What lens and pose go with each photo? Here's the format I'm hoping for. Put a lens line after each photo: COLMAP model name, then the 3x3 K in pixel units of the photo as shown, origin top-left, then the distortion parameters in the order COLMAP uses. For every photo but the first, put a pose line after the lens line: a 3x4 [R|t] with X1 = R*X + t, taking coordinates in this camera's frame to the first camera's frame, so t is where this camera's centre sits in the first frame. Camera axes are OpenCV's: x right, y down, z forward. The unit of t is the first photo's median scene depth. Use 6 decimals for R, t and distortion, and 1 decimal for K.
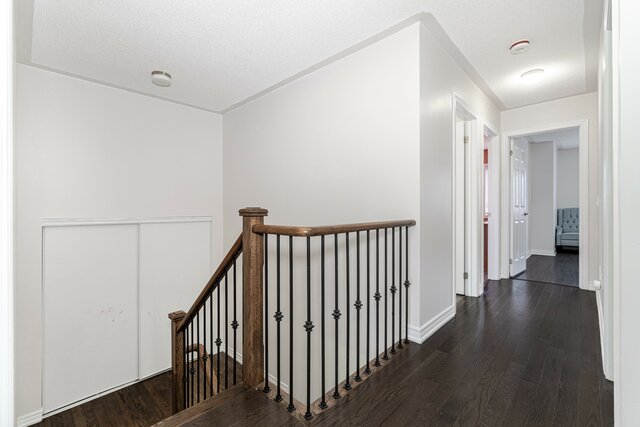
lens RADIAL K [[283.2, 0, 319.9], [0, 283.2, 210.9], [0, 0, 1]] dist [0.001885, -0.000184]
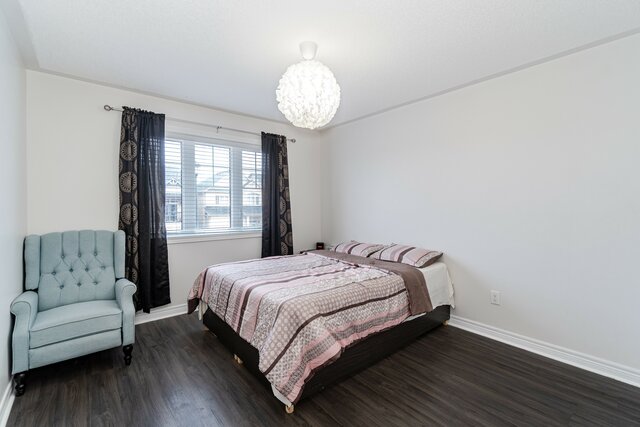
lens RADIAL K [[283.2, 0, 319.0], [0, 283.2, 213.5], [0, 0, 1]] dist [0.001885, -0.000184]
pose [[0.104963, -0.003757, 0.994469, 0.552835], [0.014277, 0.999895, 0.002271, -0.031490], [-0.994374, 0.013960, 0.105005, 0.628307]]
